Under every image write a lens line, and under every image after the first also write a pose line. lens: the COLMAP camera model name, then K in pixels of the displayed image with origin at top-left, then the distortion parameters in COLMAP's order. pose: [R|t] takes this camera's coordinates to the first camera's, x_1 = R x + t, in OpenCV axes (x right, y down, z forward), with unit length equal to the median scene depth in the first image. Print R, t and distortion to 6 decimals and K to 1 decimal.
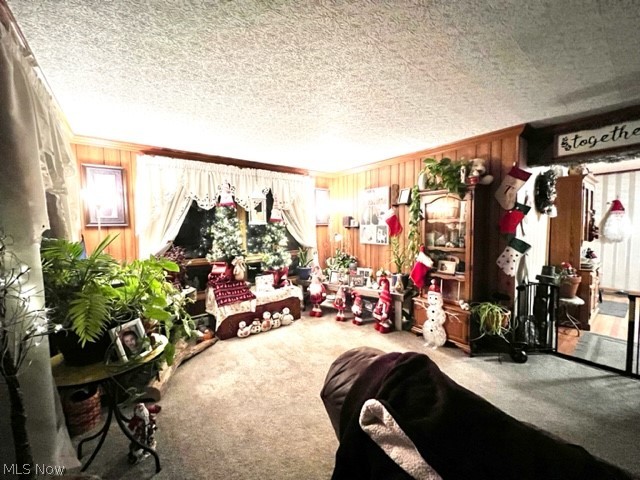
lens RADIAL K [[255.6, 0, 318.9], [0, 255.6, 242.0], [0, 0, 1]] dist [-0.001501, 0.000299]
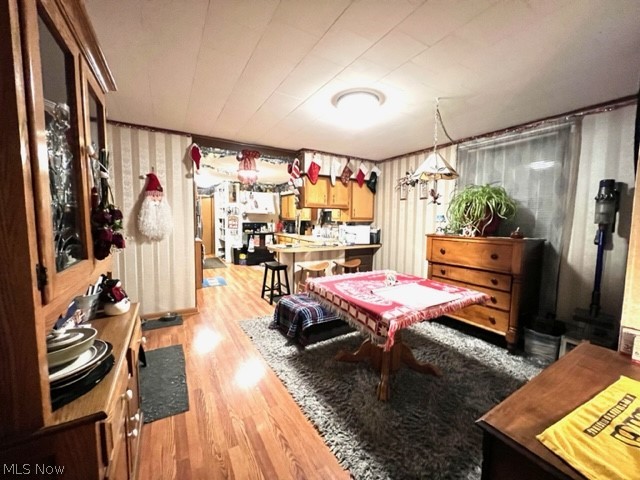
lens RADIAL K [[255.6, 0, 316.6], [0, 255.6, 242.1], [0, 0, 1]] dist [-0.001501, 0.000299]
pose [[0.131373, -0.065965, 0.989136, 0.609651], [0.040787, 0.997298, 0.061092, -0.021760], [-0.990494, 0.032318, 0.133708, 0.539232]]
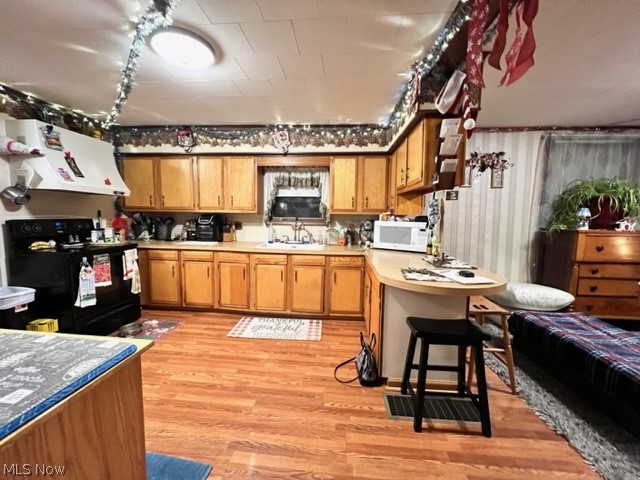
lens RADIAL K [[255.6, 0, 317.6], [0, 255.6, 238.4], [0, 0, 1]] dist [-0.001501, 0.000299]
pose [[-0.731802, -0.053386, 0.679423, 0.995381], [0.040420, 0.991772, 0.121464, -0.043456], [-0.680318, 0.116350, -0.723623, 0.853487]]
